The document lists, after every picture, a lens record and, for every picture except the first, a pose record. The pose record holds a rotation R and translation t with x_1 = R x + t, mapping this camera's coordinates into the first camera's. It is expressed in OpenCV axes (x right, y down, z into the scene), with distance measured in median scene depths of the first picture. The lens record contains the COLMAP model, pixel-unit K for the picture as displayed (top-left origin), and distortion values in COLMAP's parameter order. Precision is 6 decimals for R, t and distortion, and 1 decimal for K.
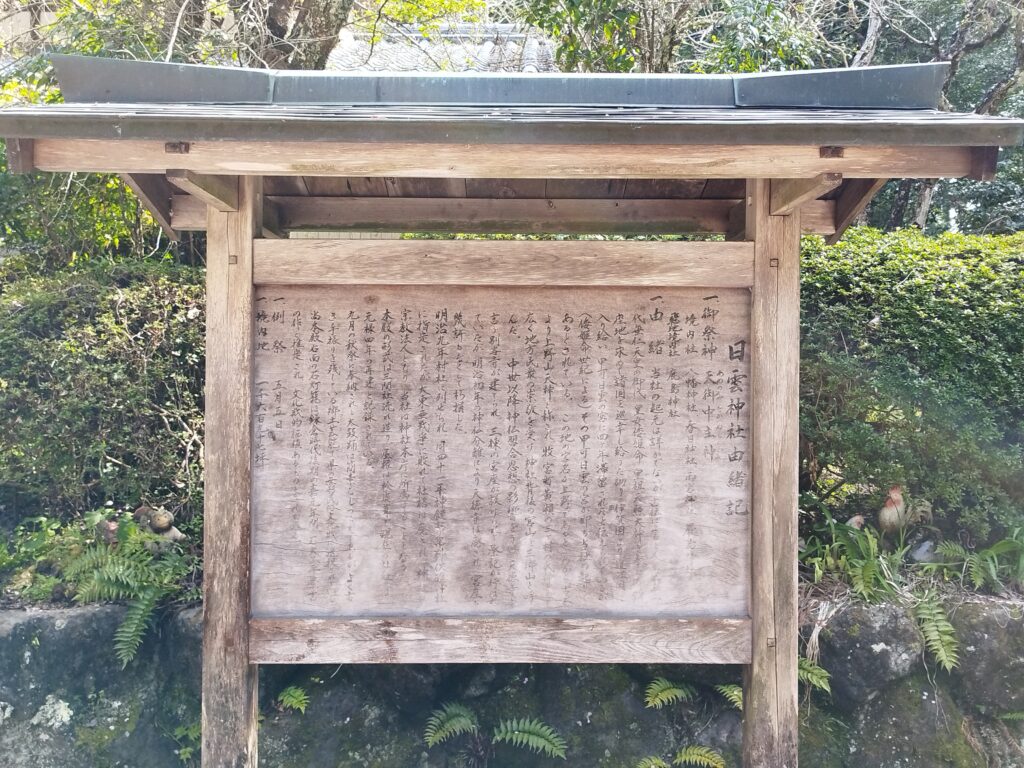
lens RADIAL K [[959.6, 0, 518.3], [0, 959.6, 384.0], [0, 0, 1]] dist [0.043644, -0.155818]
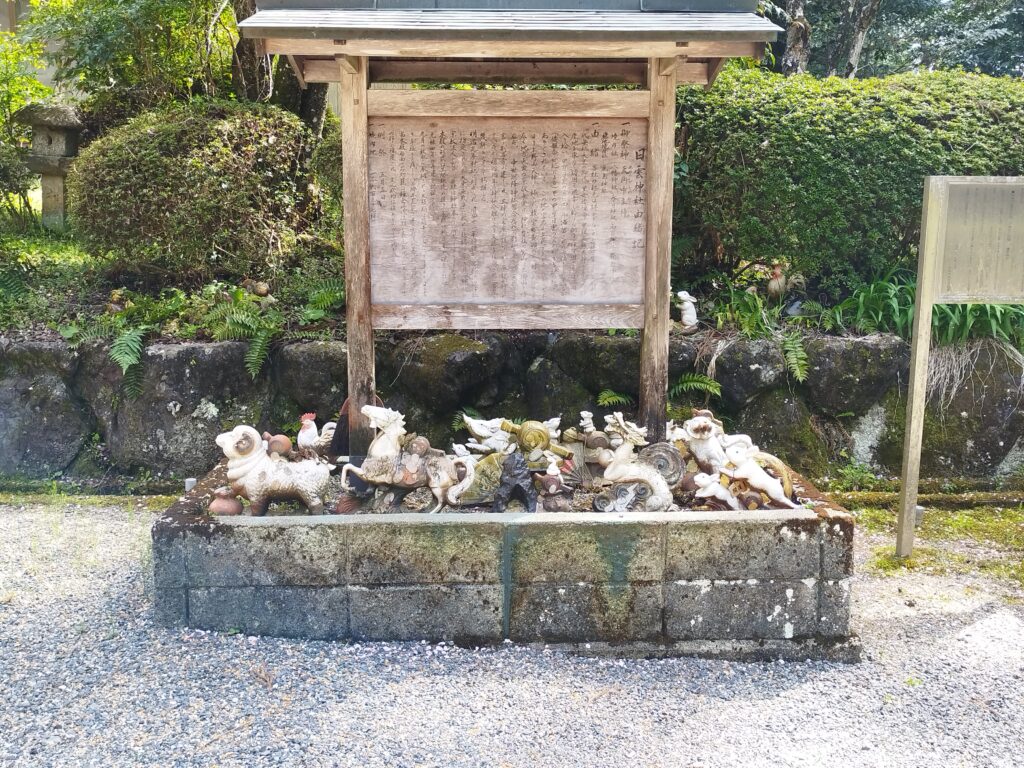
lens RADIAL K [[959.6, 0, 518.3], [0, 959.6, 384.0], [0, 0, 1]] dist [0.043644, -0.155818]
pose [[0.999855, -0.006057, 0.015912, -0.028279], [0.003358, 0.986370, 0.164511, 0.090409], [-0.016691, -0.164434, 0.986247, -0.815642]]
